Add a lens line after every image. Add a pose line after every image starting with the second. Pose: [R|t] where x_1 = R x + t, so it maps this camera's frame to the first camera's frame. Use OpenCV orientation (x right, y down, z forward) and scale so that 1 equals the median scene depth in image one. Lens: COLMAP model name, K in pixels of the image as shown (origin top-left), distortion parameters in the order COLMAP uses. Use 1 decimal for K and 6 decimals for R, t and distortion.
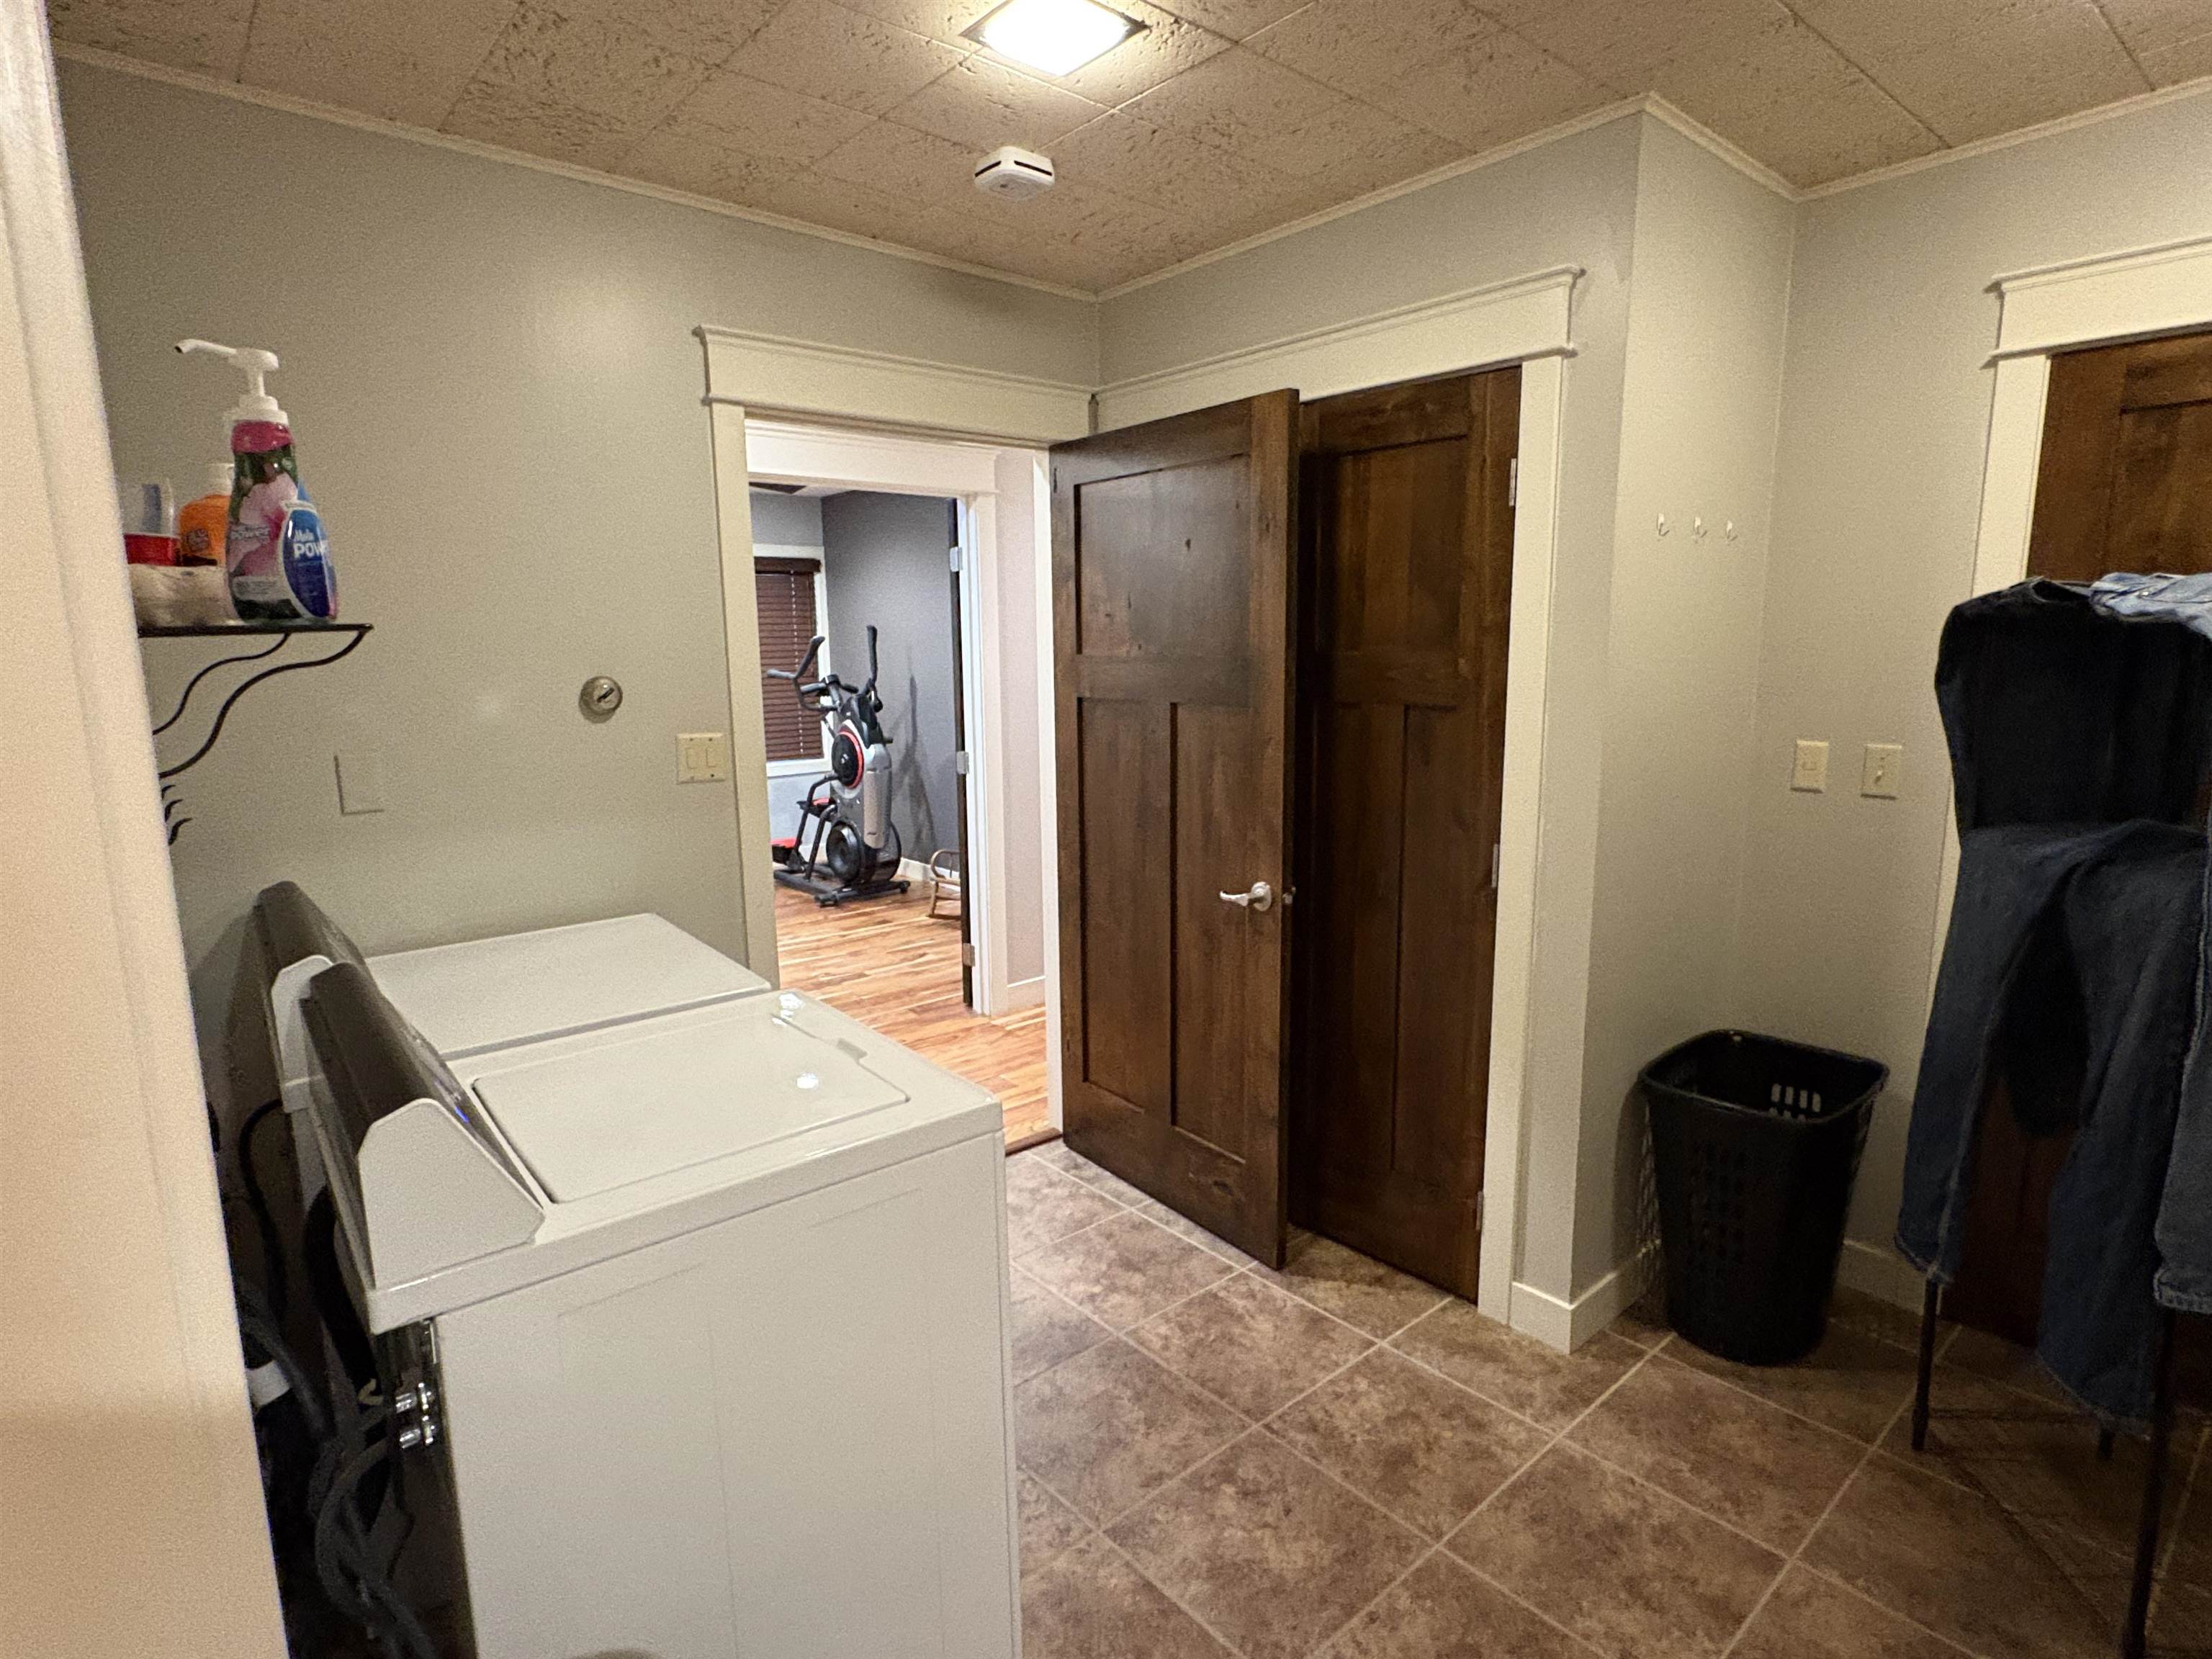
lens RADIAL K [[1157.5, 0, 1108.0], [0, 1157.5, 827.8], [0, 0, 1]] dist [-0.003154, 0.000955]
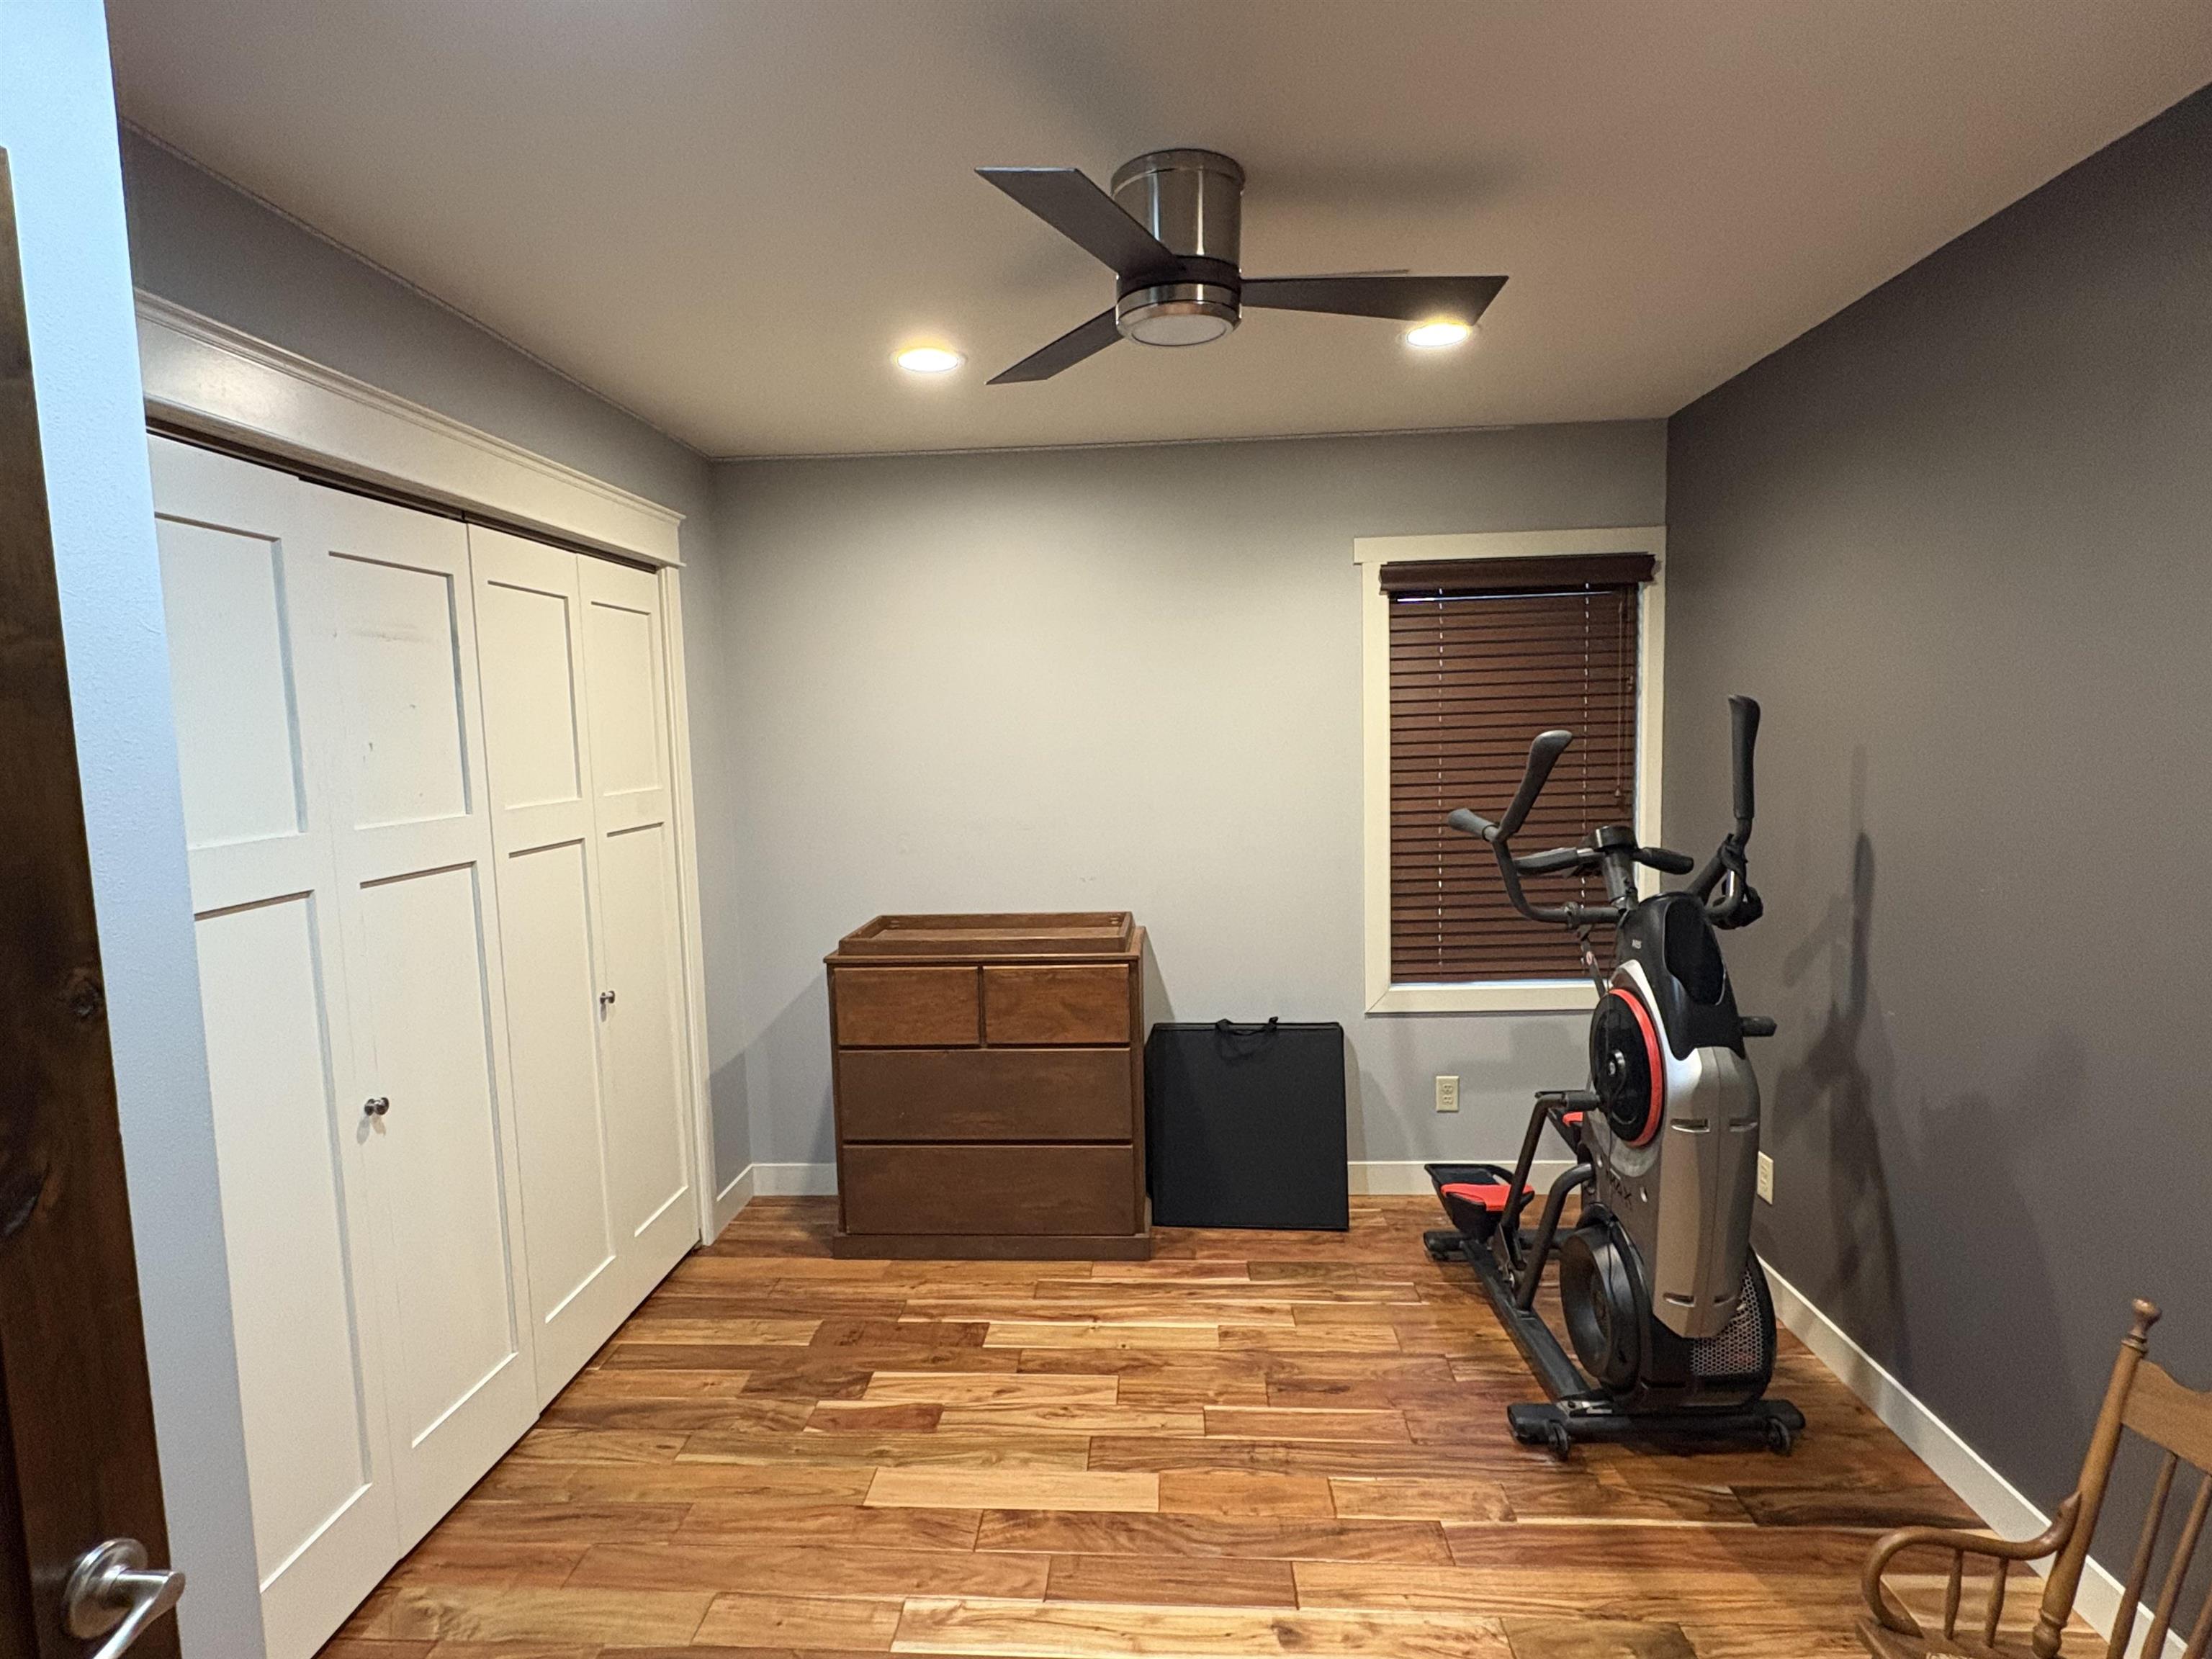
lens RADIAL K [[1157.5, 0, 1104.5], [0, 1157.5, 828.8], [0, 0, 1]] dist [-0.003154, 0.000955]
pose [[0.715915, 0.055084, -0.696011, -0.089120], [-0.097596, 0.994991, -0.021642, -0.103399], [0.691332, 0.083421, 0.717705, 0.588199]]
